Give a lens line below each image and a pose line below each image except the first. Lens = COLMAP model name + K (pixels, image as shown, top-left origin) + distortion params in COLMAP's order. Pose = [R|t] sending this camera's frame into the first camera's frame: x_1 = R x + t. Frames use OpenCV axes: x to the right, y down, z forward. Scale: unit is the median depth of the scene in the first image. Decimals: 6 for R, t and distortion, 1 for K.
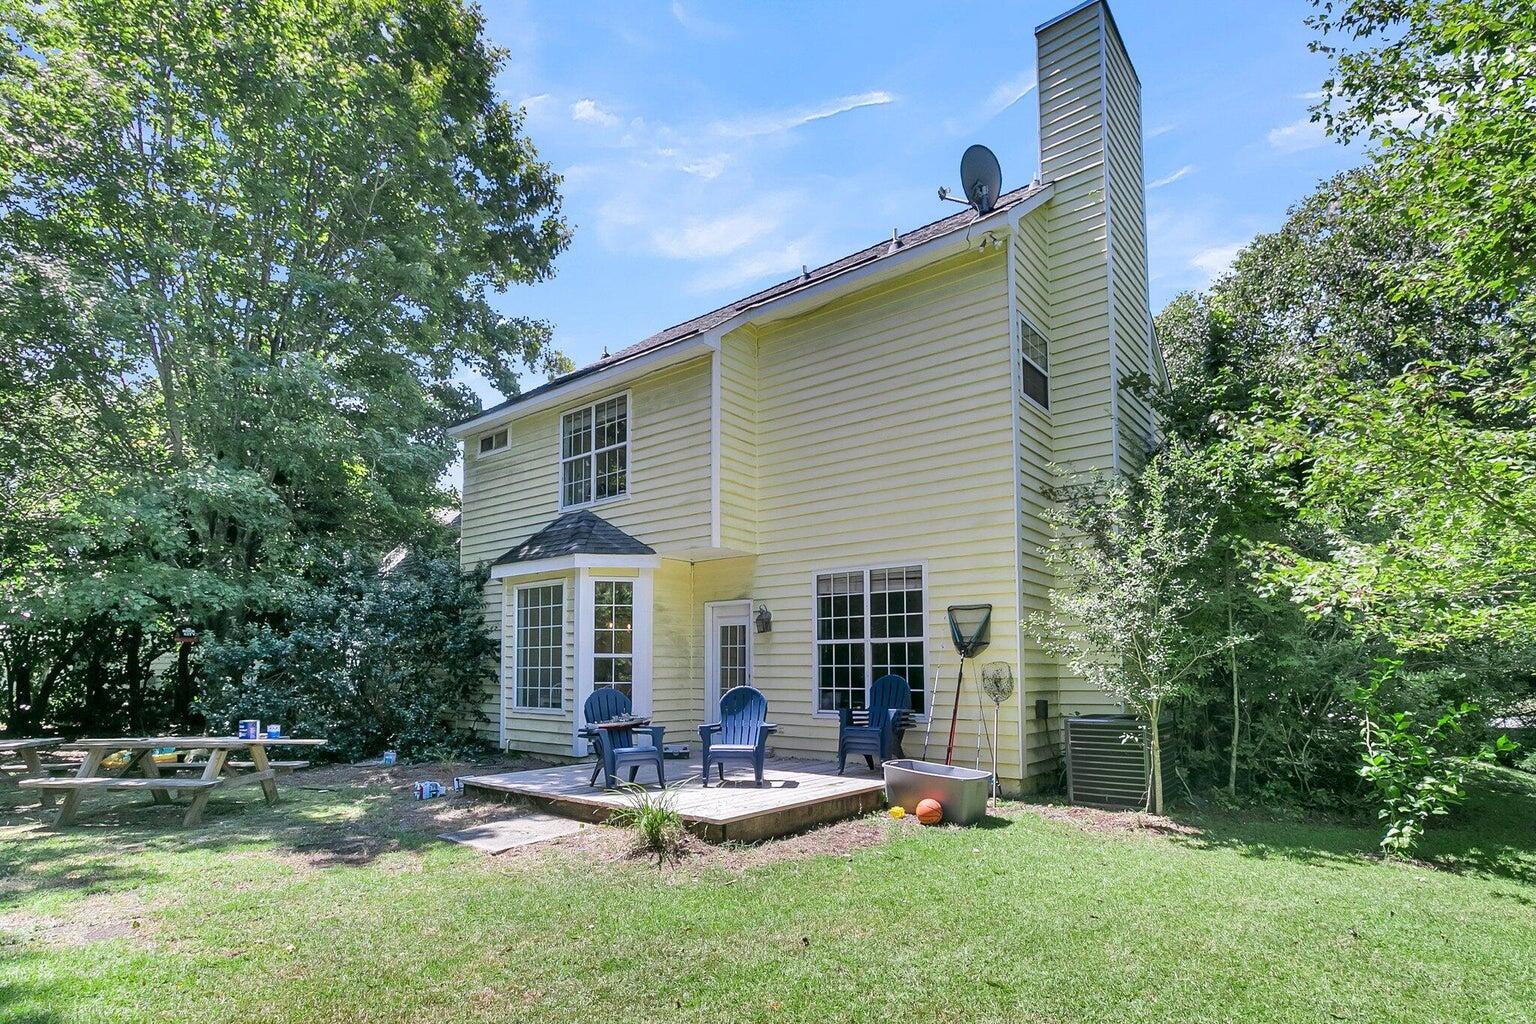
lens RADIAL K [[739.8, 0, 805.9], [0, 739.8, 632.9], [0, 0, 1]] dist [0.003522, -0.000151]
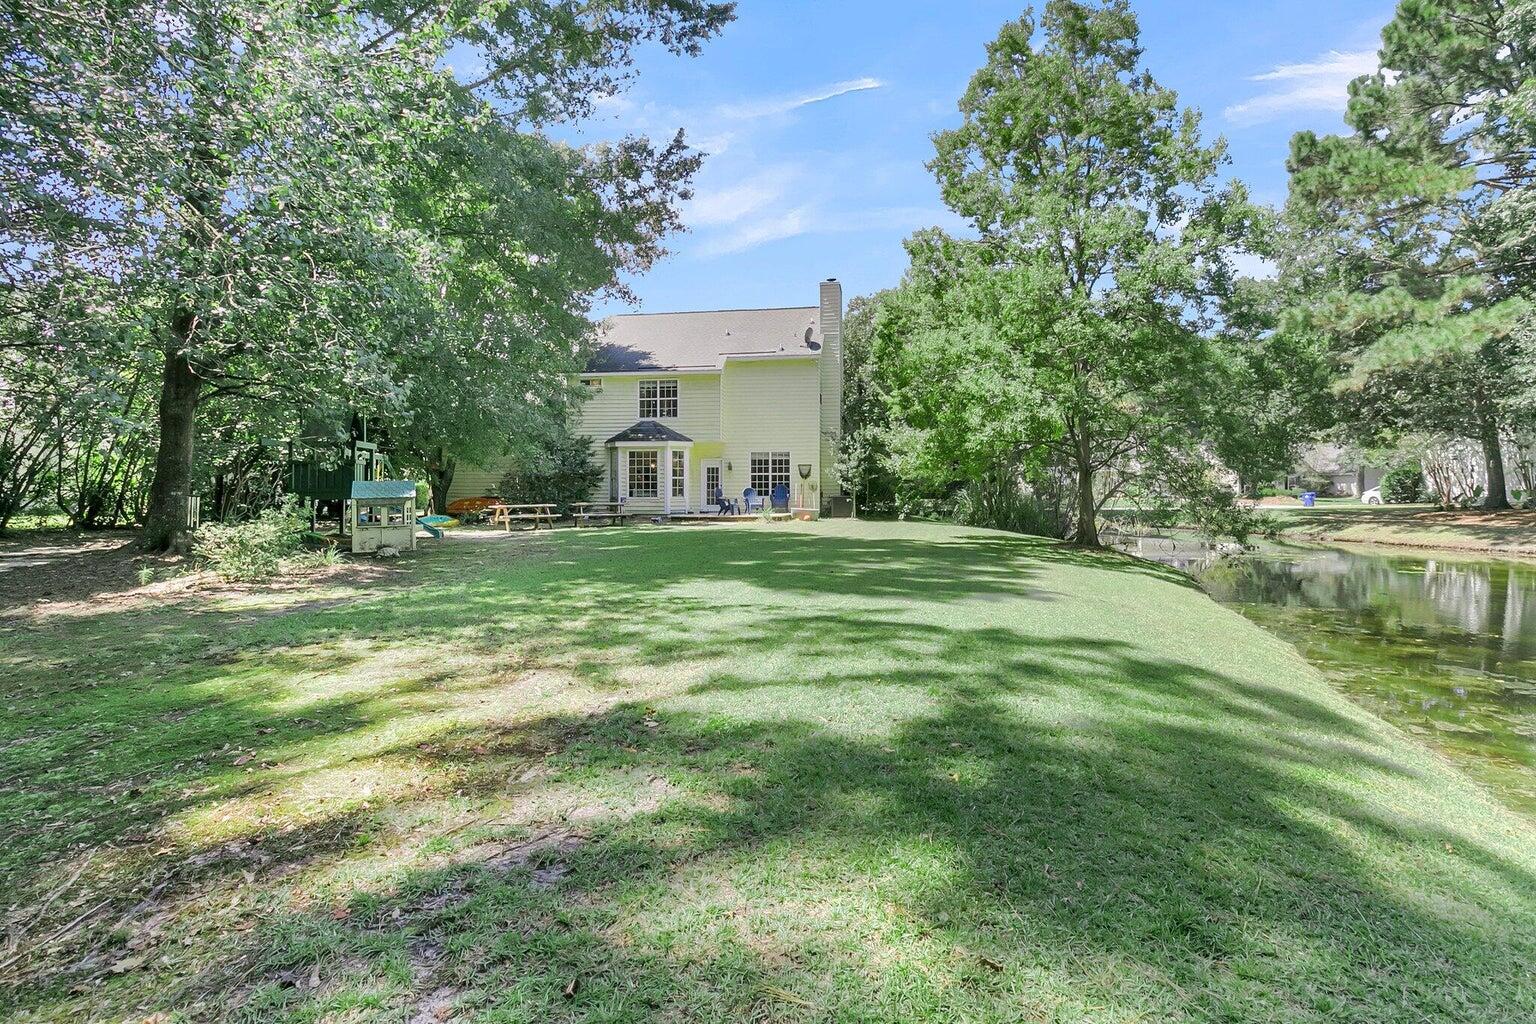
lens RADIAL K [[739.8, 0, 775.9], [0, 739.8, 503.9], [0, 0, 1]] dist [0.003522, -0.000151]
pose [[0.871101, -0.006786, 0.491057, -1.403092], [-0.023053, 0.998237, 0.054688, -0.034232], [-0.490562, -0.058959, 0.869409, -1.713519]]
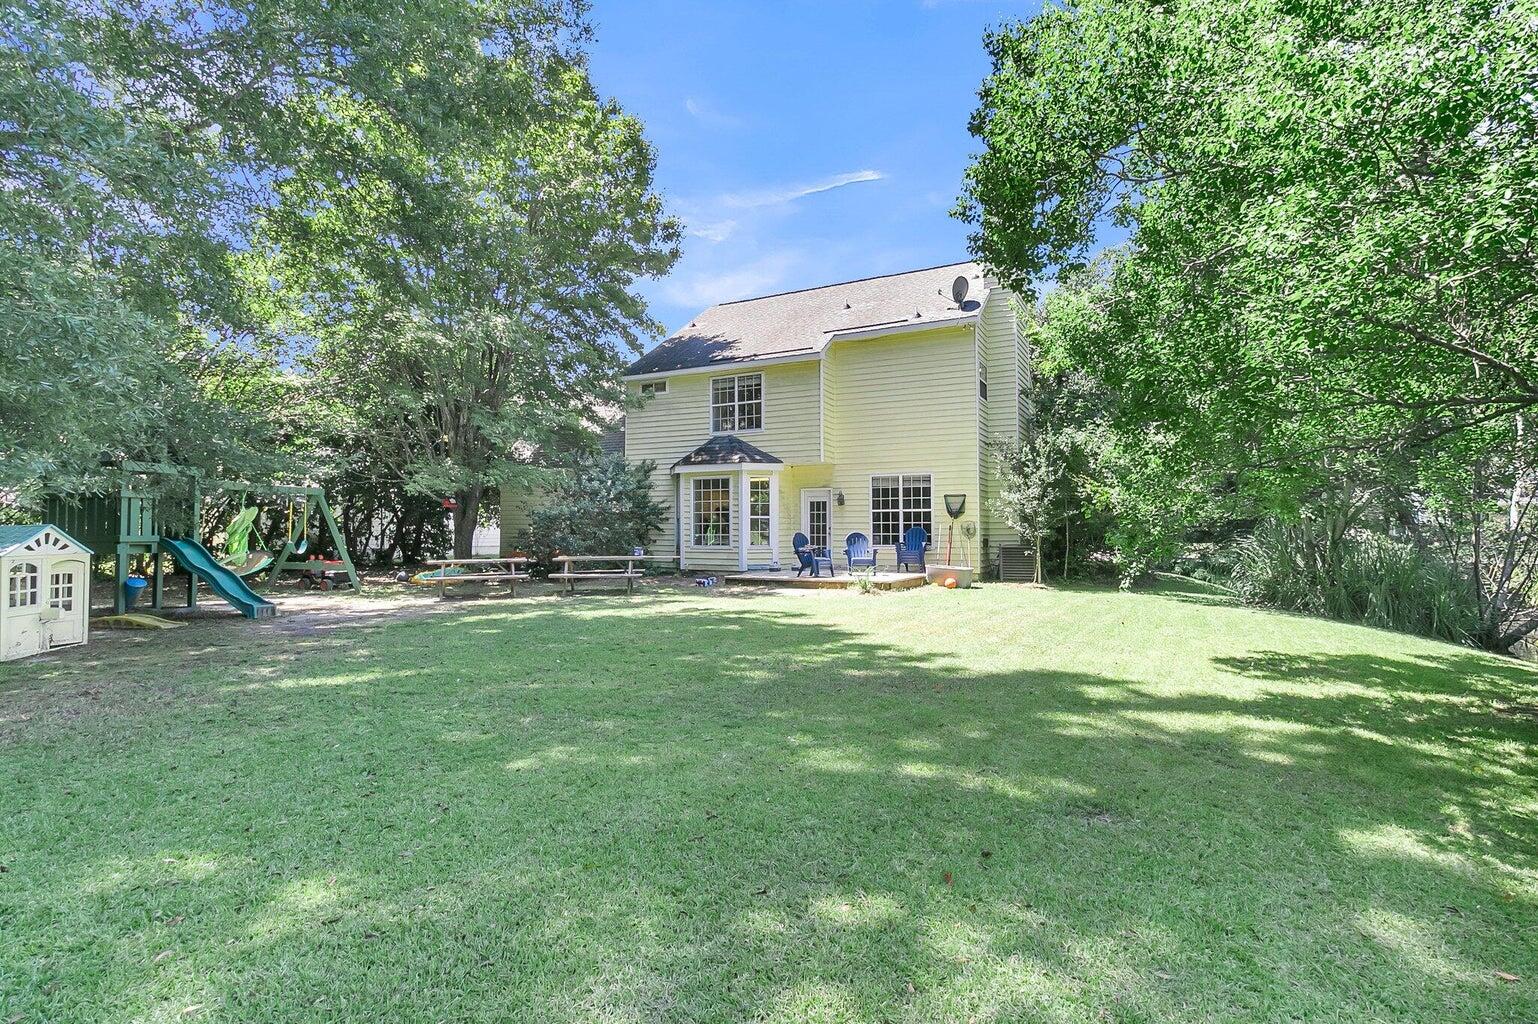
lens RADIAL K [[740.8, 0, 769.2], [0, 740.8, 512.5], [0, 0, 1]] dist [0.003522, -0.000151]
pose [[0.984958, 0.005050, 0.172718, -0.604027], [-0.009039, 0.999710, 0.022317, -0.024876], [-0.172555, -0.023542, 0.984718, -0.910926]]
